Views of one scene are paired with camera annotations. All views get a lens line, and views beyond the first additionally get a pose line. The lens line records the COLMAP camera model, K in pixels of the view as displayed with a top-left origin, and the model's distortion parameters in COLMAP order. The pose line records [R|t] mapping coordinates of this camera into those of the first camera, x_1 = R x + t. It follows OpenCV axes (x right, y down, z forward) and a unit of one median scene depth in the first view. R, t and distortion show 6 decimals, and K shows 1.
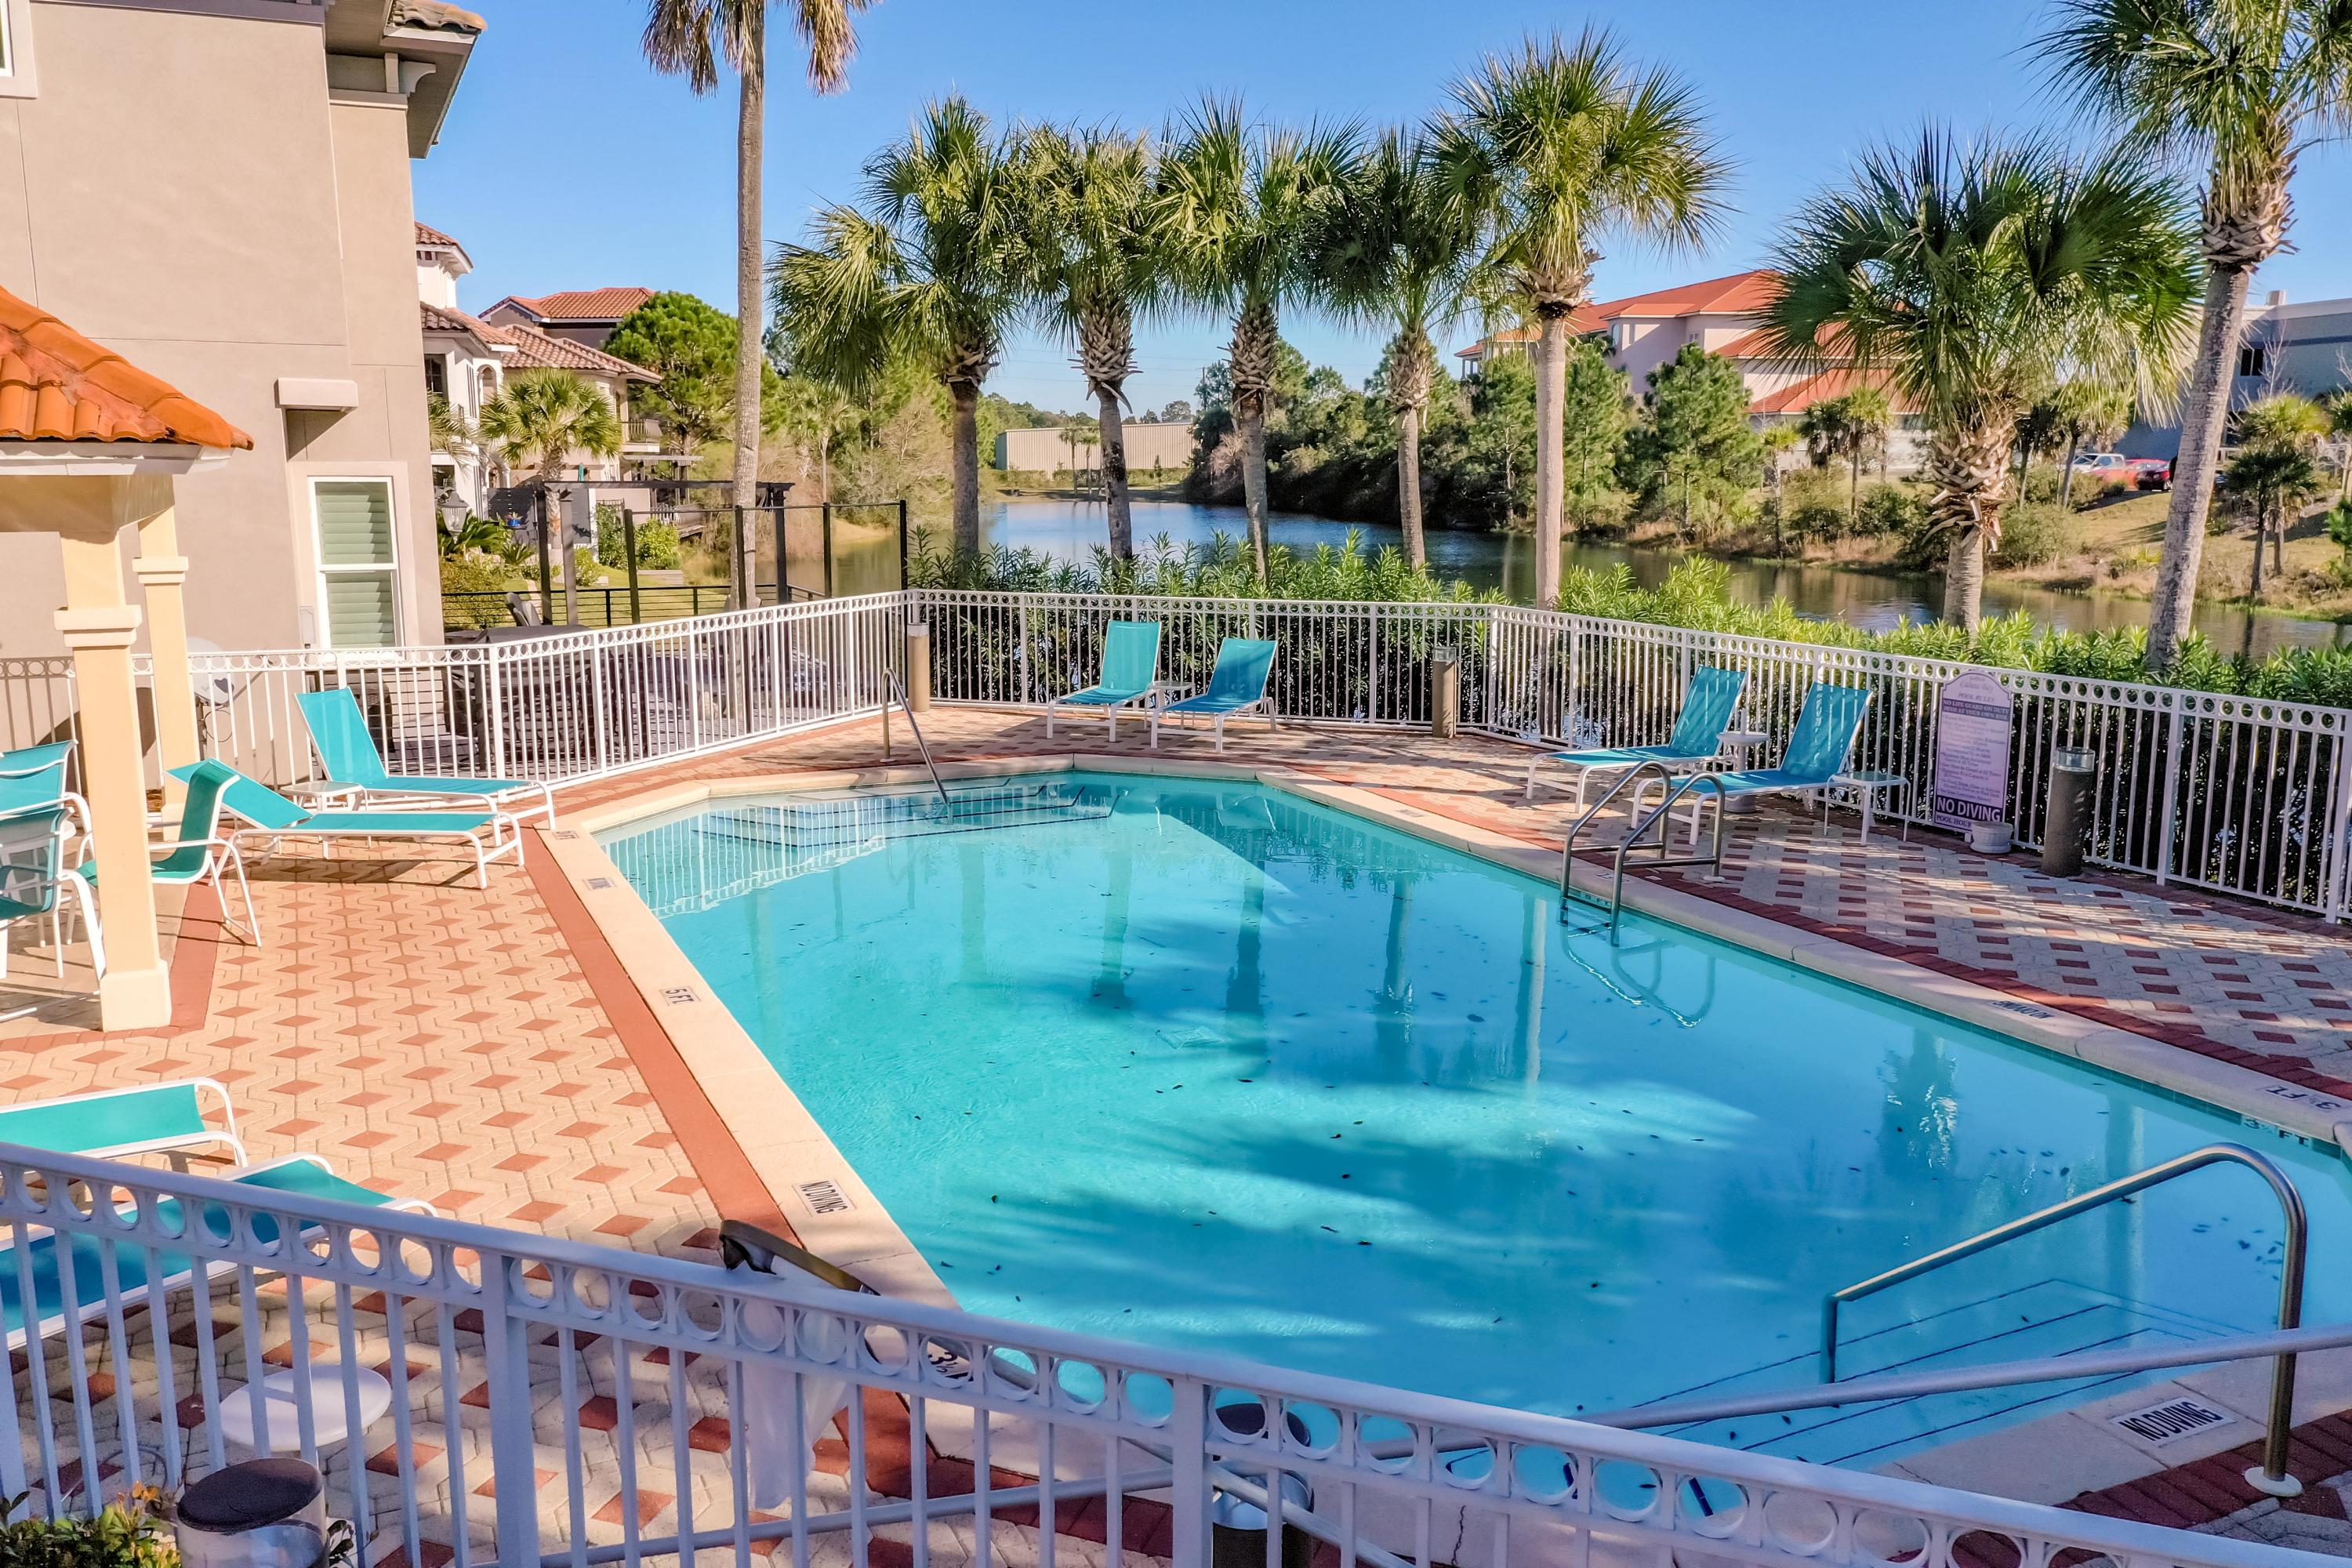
lens RADIAL K [[1856.9, 0, 1176.0], [0, 1856.9, 784.0], [0, 0, 1]] dist [-0.005857, 0.123773]
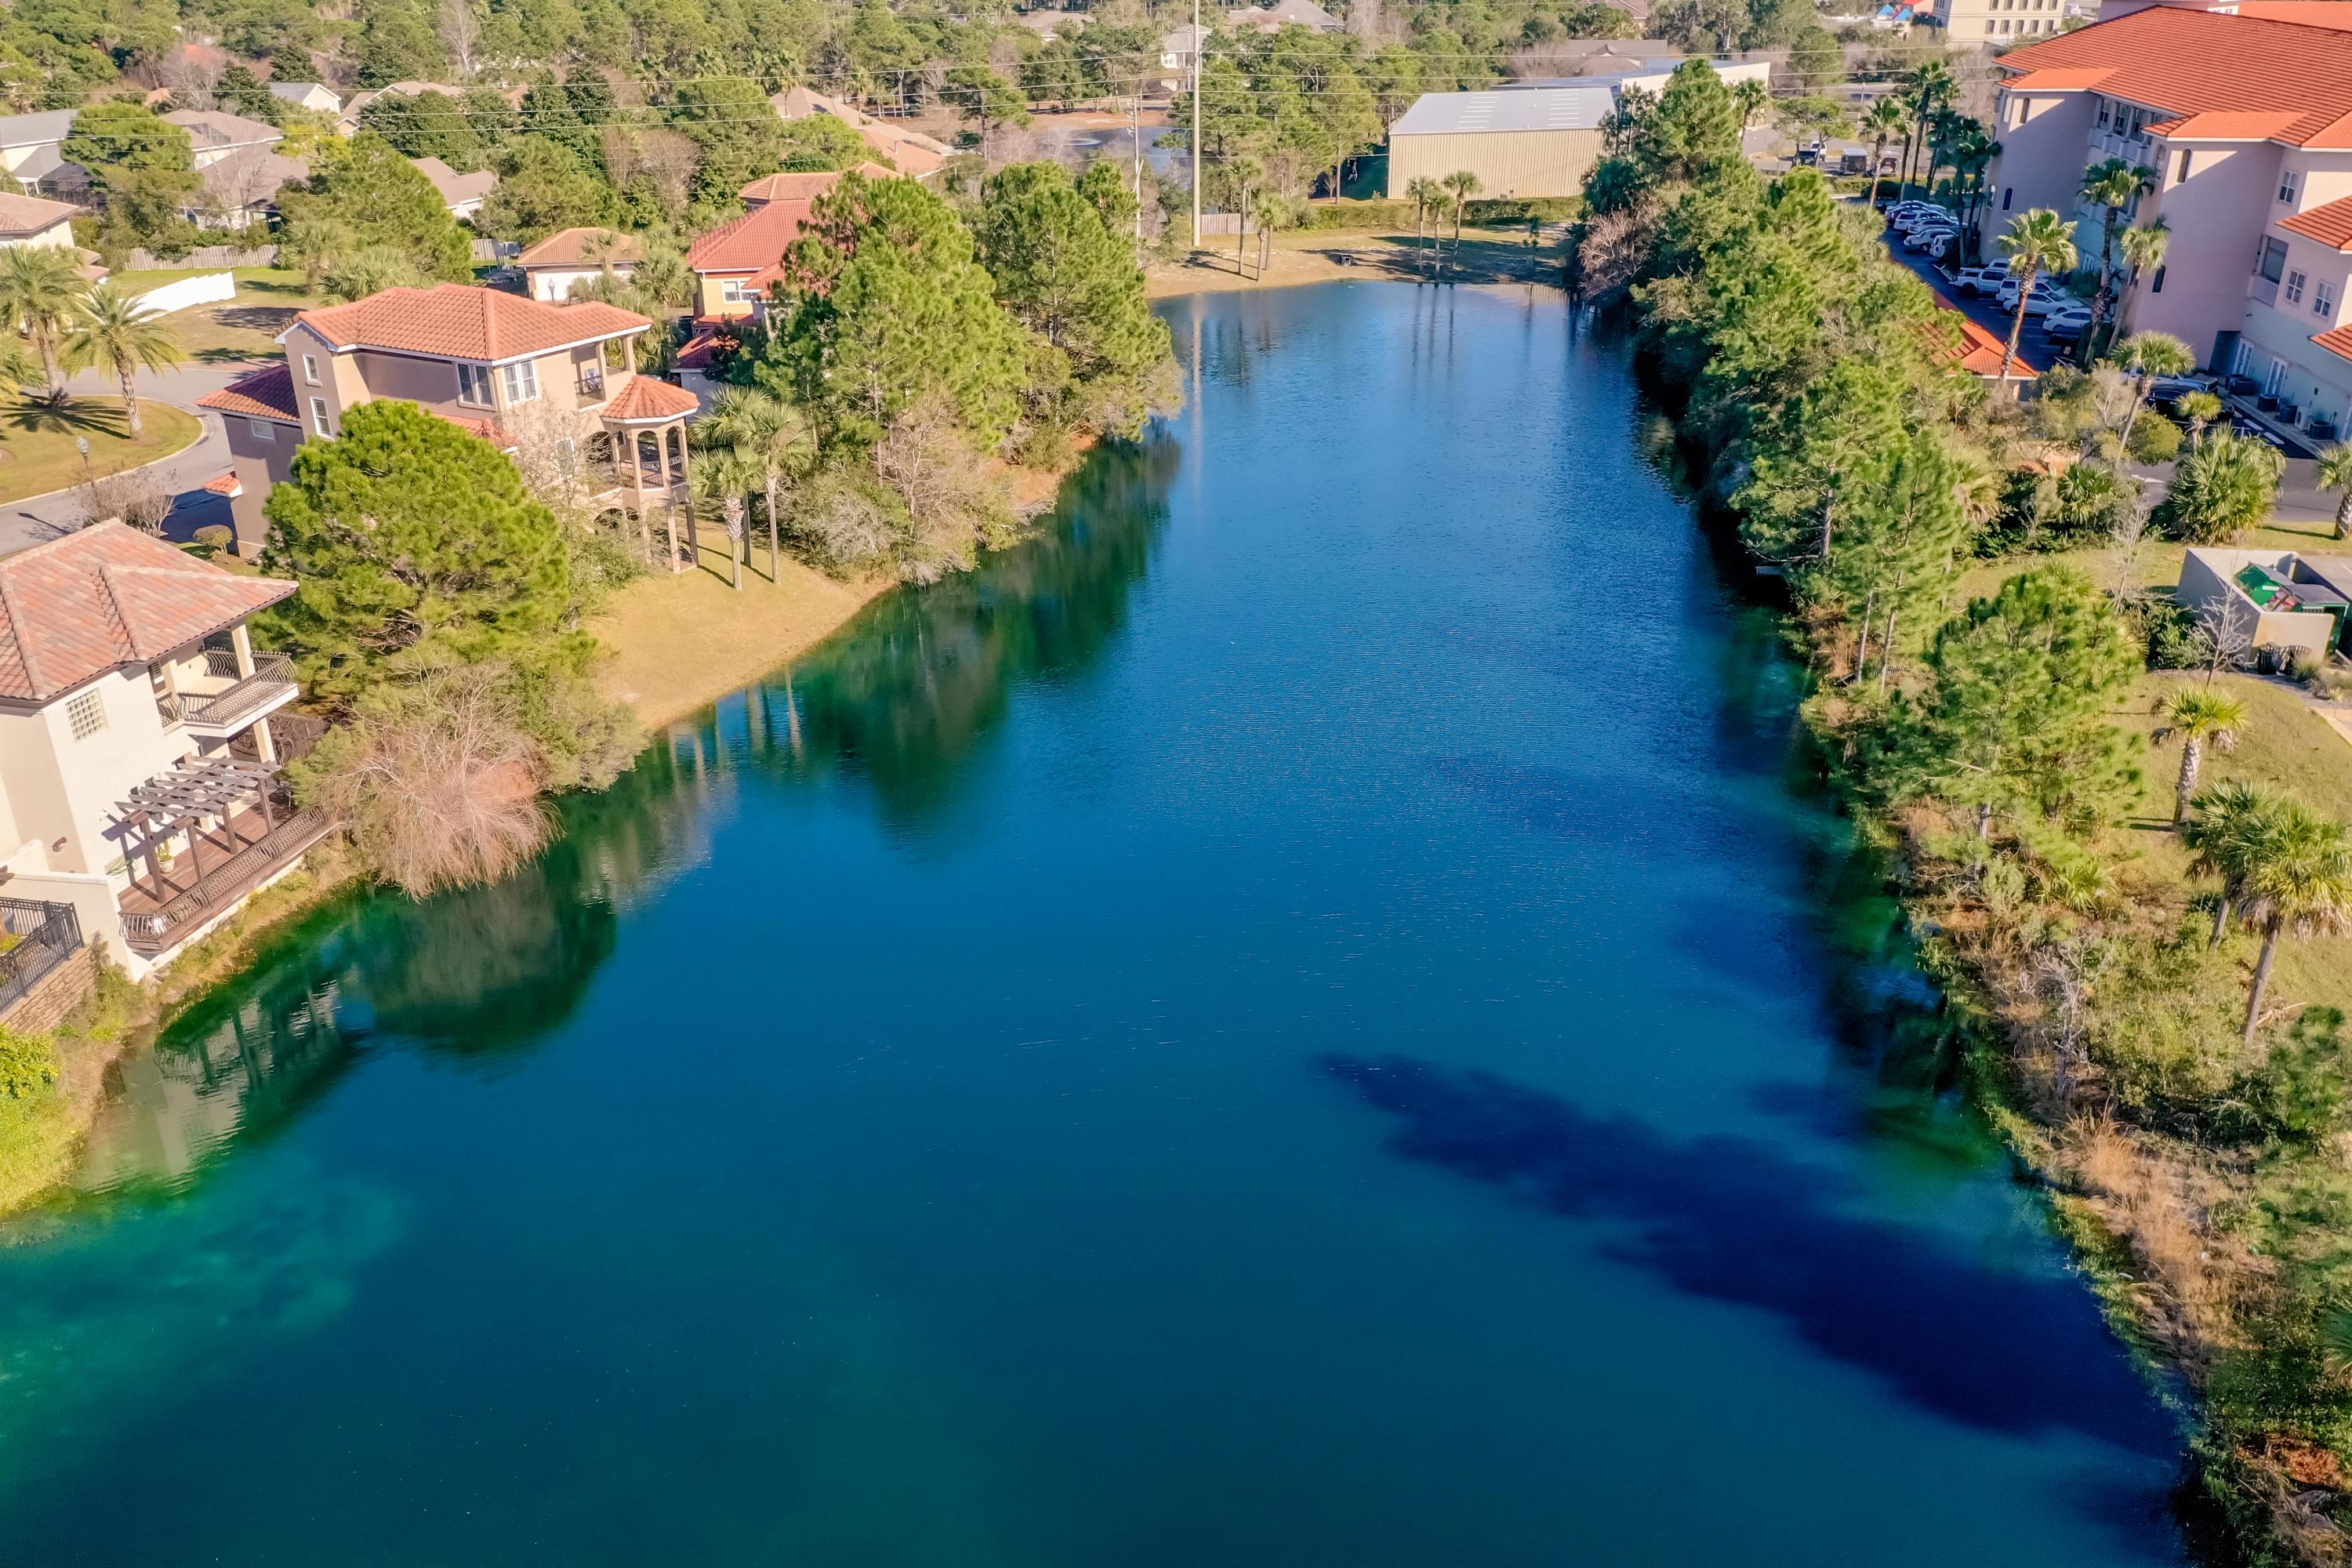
lens RADIAL K [[1824.6, 0, 1171.6], [0, 1824.6, 822.3], [0, 0, 1]] dist [0.002021, 0.003824]
pose [[0.949369, 0.136730, -0.282850, 0.215556], [-0.052864, 0.957013, 0.285186, -0.328200], [0.309685, -0.255794, 0.915786, 0.452286]]
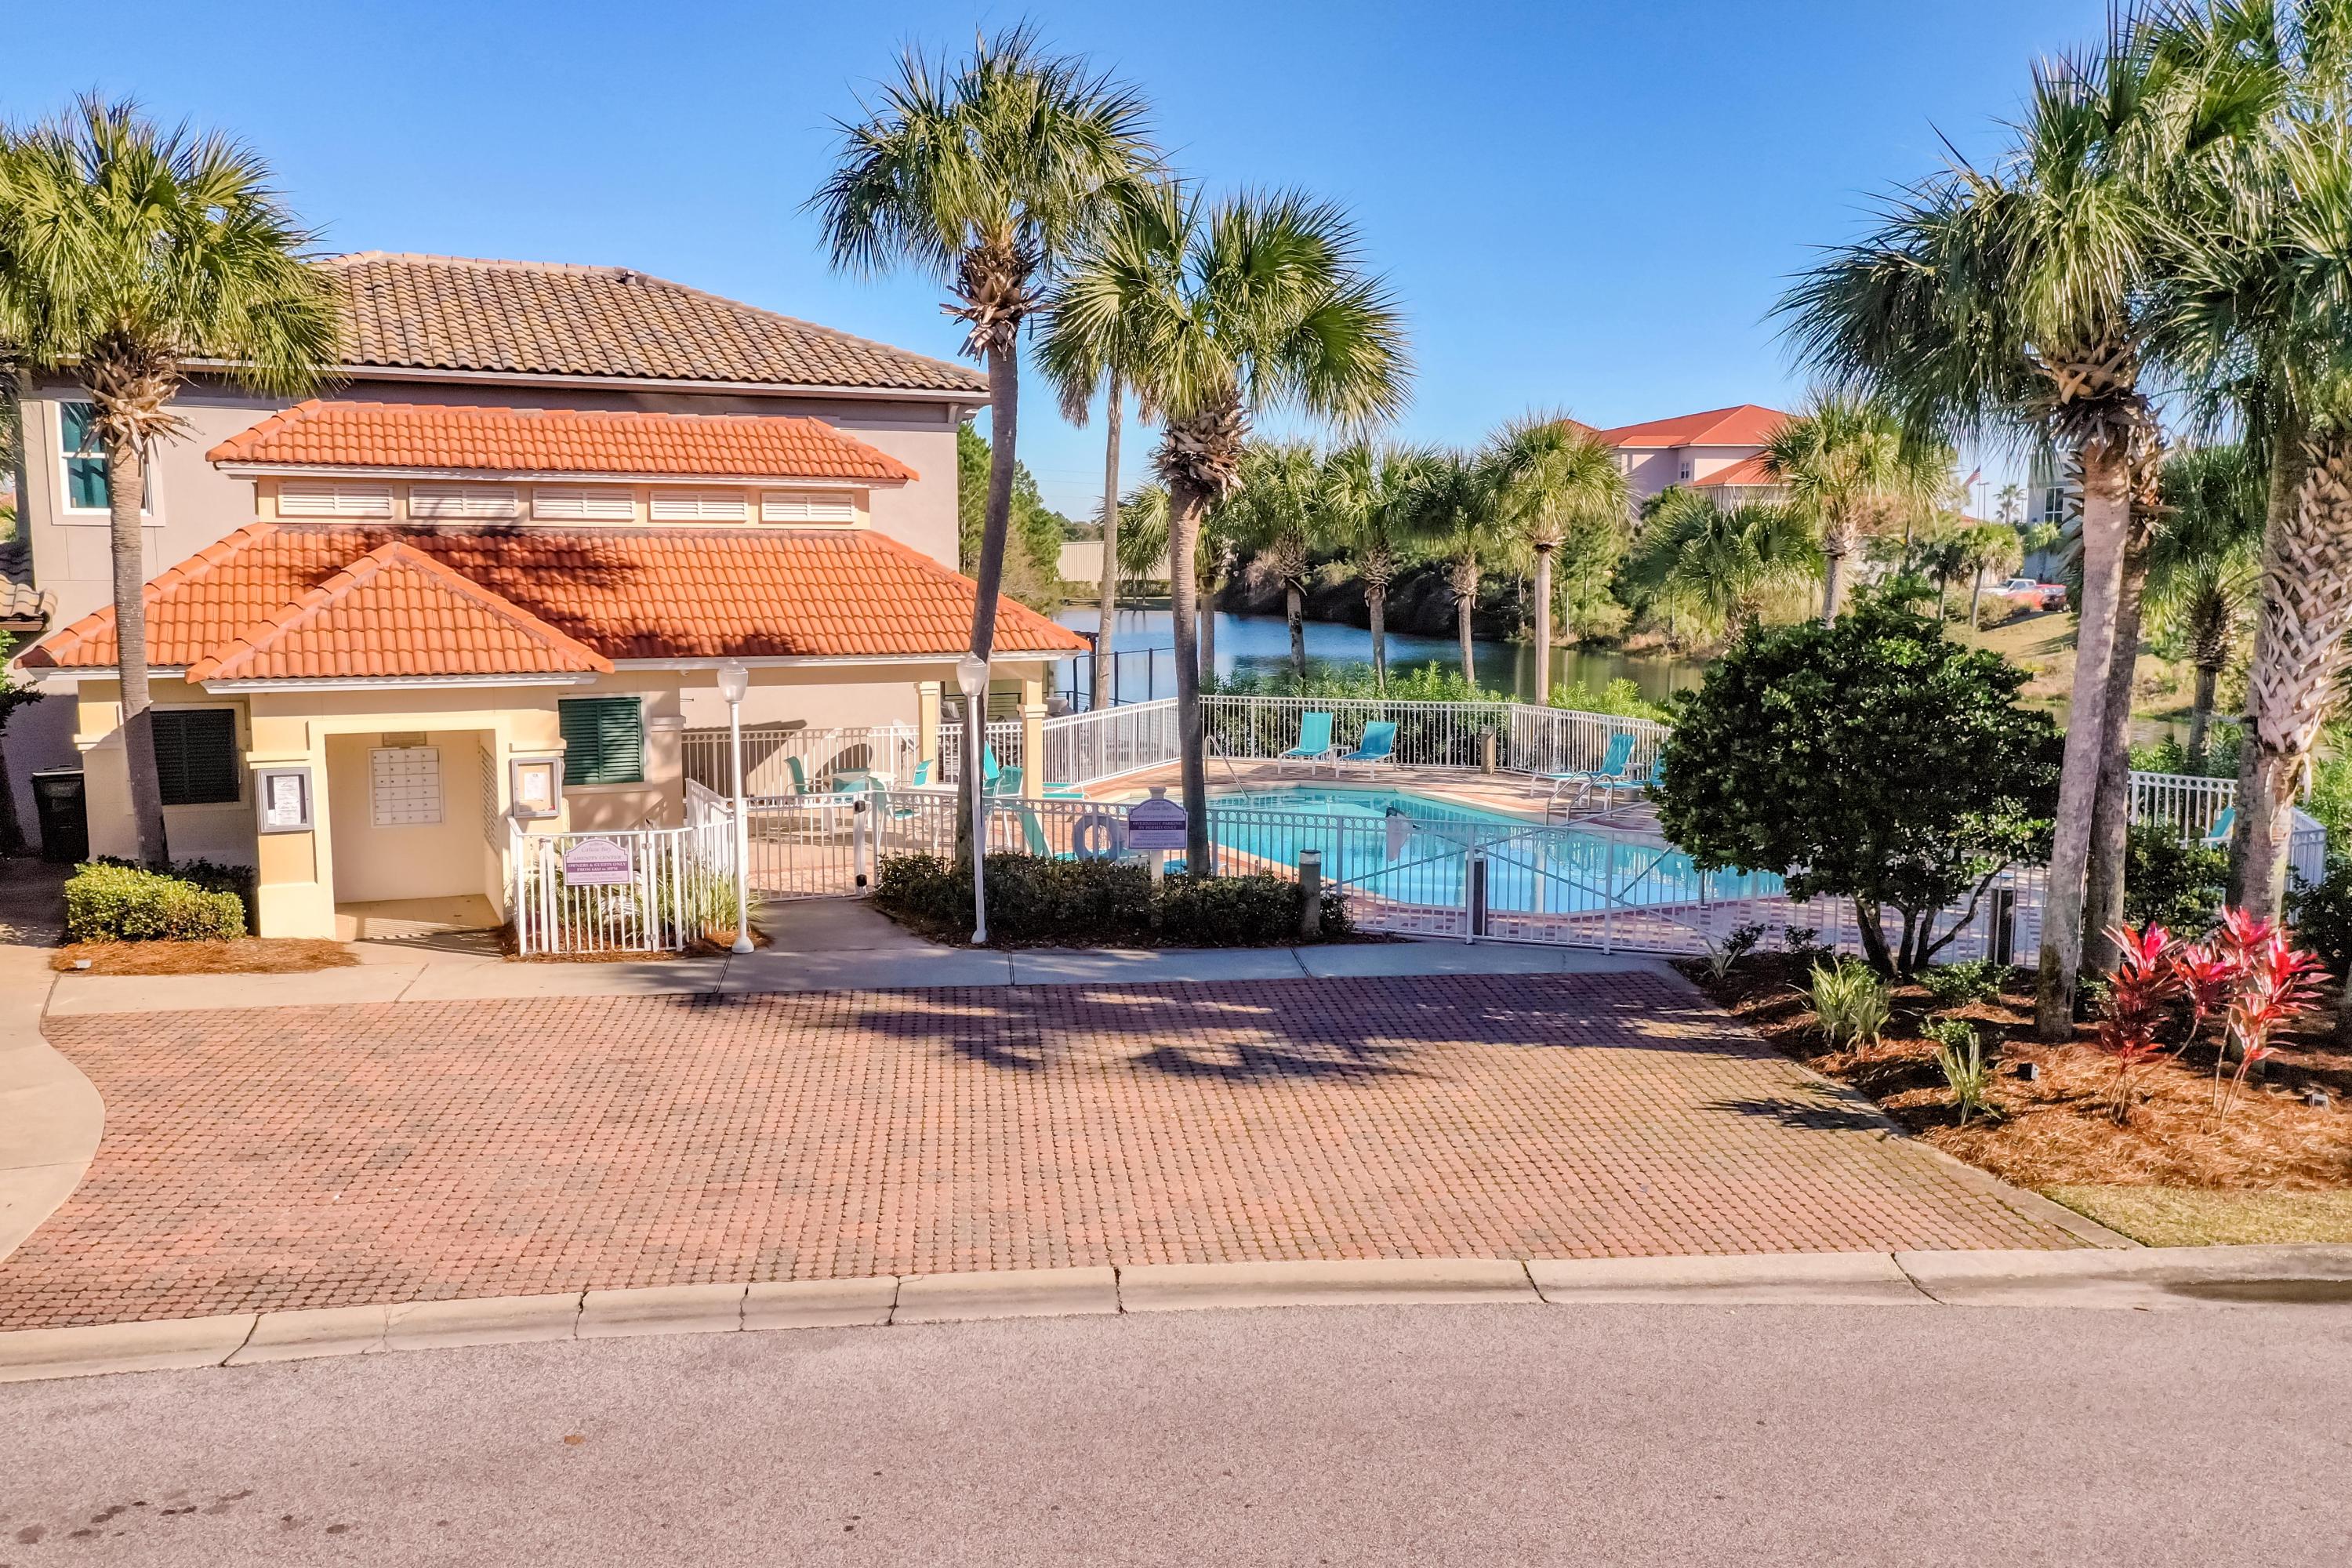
lens RADIAL K [[1867.5, 0, 1176.0], [0, 1867.5, 784.0], [0, 0, 1]] dist [-0.004369, 0.118732]
pose [[0.999981, 0.000066, -0.006100, -0.034262], [-0.000396, 0.998532, -0.054165, 0.018808], [0.006087, 0.054167, 0.998513, -0.190875]]
